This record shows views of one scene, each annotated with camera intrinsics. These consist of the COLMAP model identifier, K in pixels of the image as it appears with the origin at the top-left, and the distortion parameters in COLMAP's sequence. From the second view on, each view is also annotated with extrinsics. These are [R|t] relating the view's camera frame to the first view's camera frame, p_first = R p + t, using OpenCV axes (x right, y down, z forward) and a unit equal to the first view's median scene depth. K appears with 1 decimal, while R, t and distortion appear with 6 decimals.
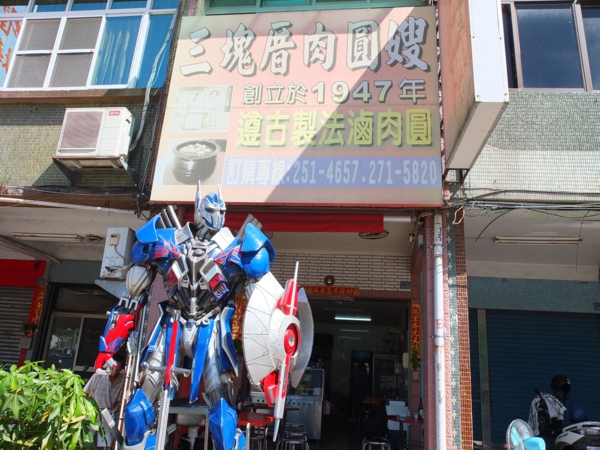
lens RADIAL K [[505.0, 0, 300.0], [0, 505.0, 225.0], [0, 0, 1]] dist [-0.054551, 0.007599]
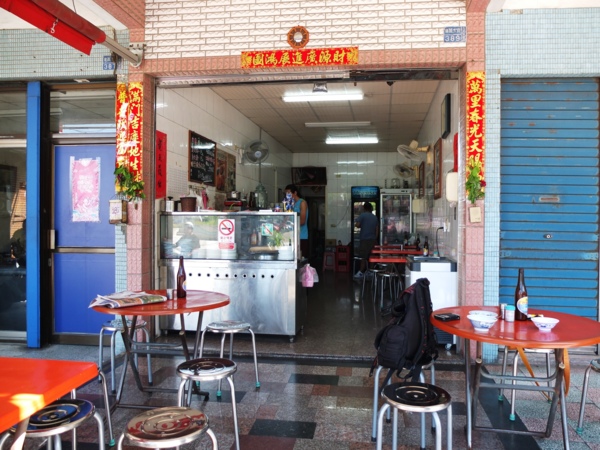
lens RADIAL K [[505.0, 0, 300.0], [0, 505.0, 225.0], [0, 0, 1]] dist [-0.054551, 0.007599]
pose [[0.998563, -0.052471, -0.010853, 0.092534], [0.053339, 0.954197, 0.294386, 0.234841], [-0.005091, -0.294542, 0.955625, 0.794018]]
